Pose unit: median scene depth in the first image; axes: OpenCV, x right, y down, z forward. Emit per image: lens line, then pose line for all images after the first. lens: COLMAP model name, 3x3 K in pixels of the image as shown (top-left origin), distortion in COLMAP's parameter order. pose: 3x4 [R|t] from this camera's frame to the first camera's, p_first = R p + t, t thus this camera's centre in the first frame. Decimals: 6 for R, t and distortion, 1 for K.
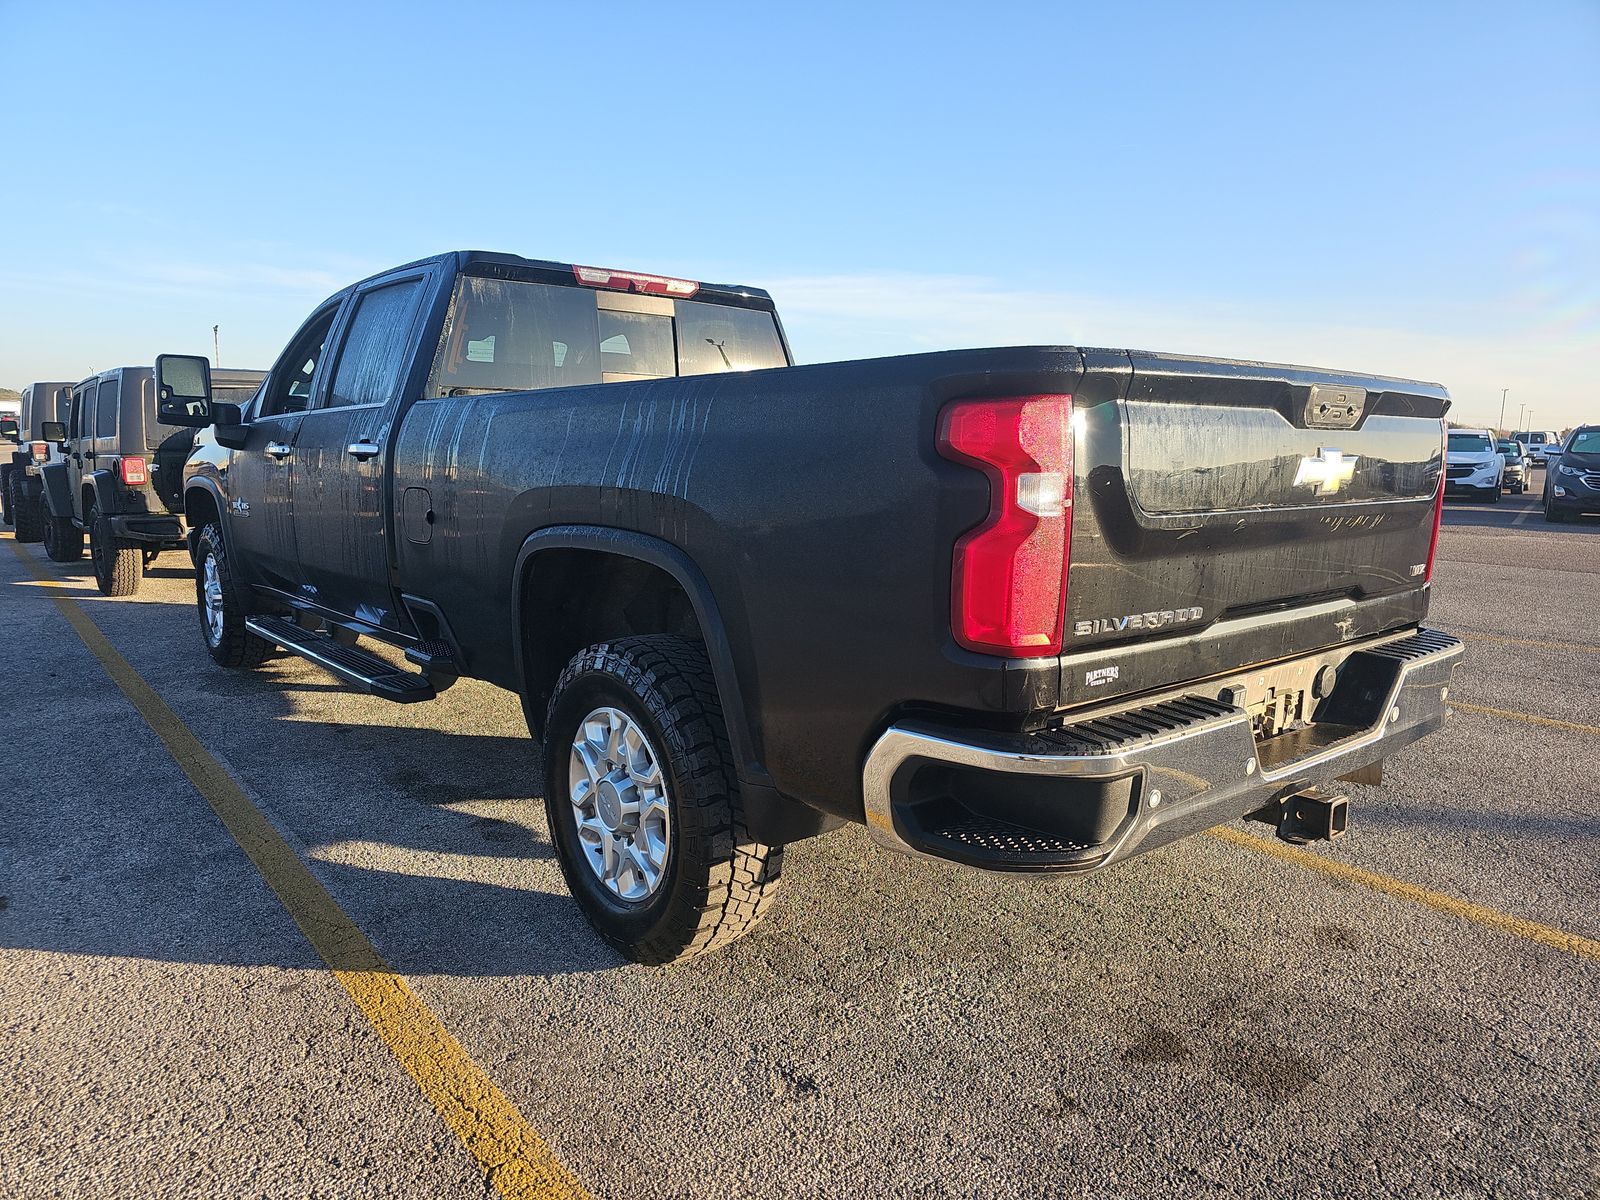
lens RADIAL K [[1078.9, 0, 803.2], [0, 1078.9, 606.0], [0, 0, 1]] dist [0.018120, -0.026055]
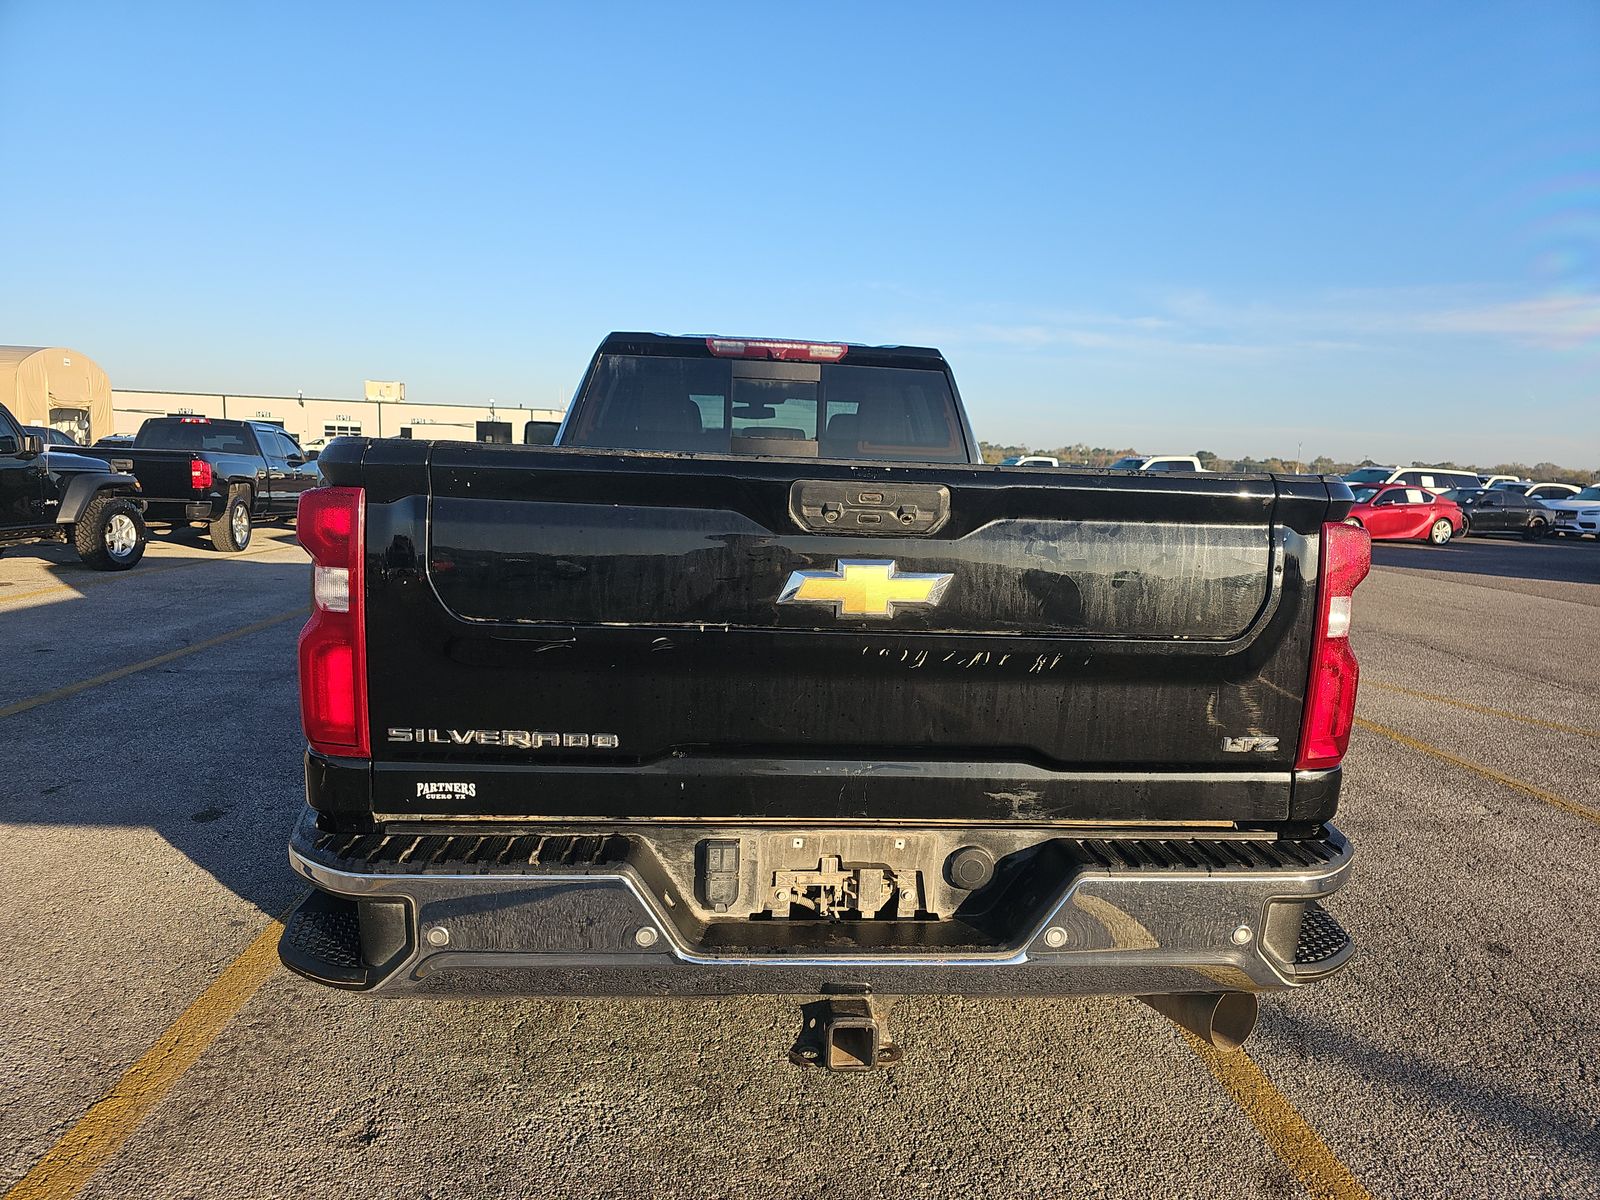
lens RADIAL K [[1078.9, 0, 802.9], [0, 1078.9, 596.2], [0, 0, 1]] dist [0.018120, -0.026055]
pose [[0.817346, 0.086931, -0.569551, 0.520368], [-0.114530, 0.993338, -0.012746, -0.061541], [0.564648, 0.075648, 0.821857, 0.203475]]
